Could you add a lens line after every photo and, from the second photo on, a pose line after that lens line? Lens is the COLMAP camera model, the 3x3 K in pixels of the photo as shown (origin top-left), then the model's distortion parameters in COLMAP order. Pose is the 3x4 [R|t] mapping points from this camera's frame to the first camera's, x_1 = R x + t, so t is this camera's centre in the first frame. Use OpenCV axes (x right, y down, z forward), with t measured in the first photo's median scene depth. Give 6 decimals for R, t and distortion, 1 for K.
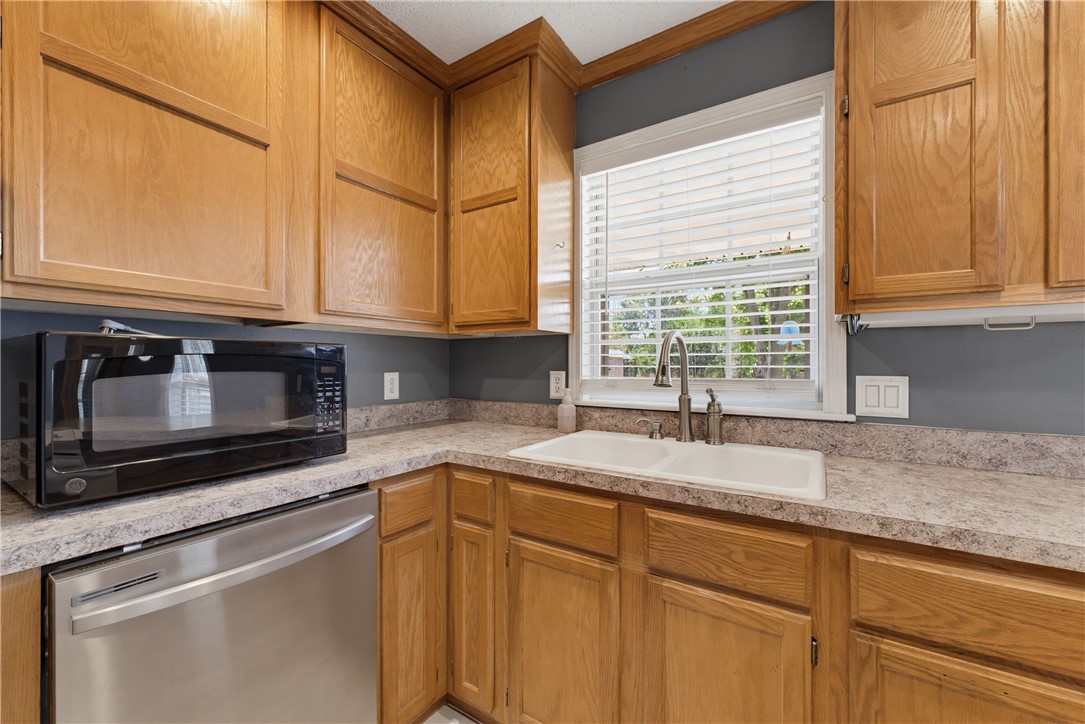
lens RADIAL K [[434.9, 0, 545.8], [0, 434.9, 363.0], [0, 0, 1]] dist [-0.000638, 0.000255]
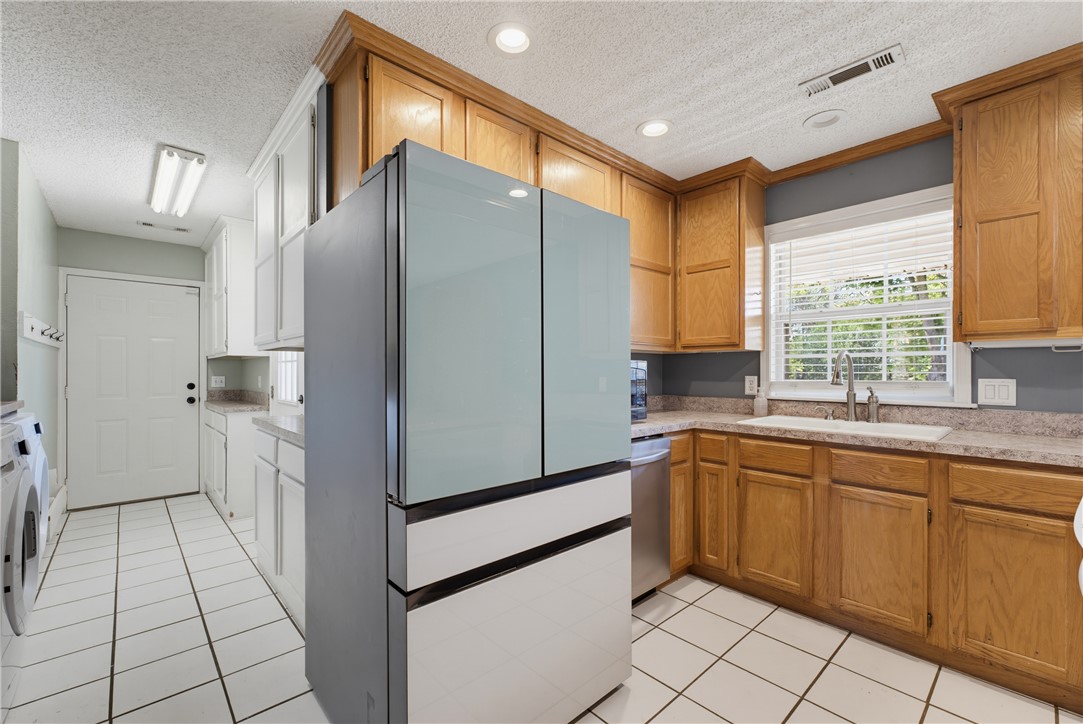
lens RADIAL K [[466.1, 0, 541.6], [0, 466.1, 371.2], [0, 0, 1]] dist [0.003265, -0.000128]
pose [[0.967615, -0.000599, -0.252429, -0.388691], [0.001305, 0.999996, 0.002630, -0.003812], [0.252427, -0.002875, 0.967612, -1.053046]]
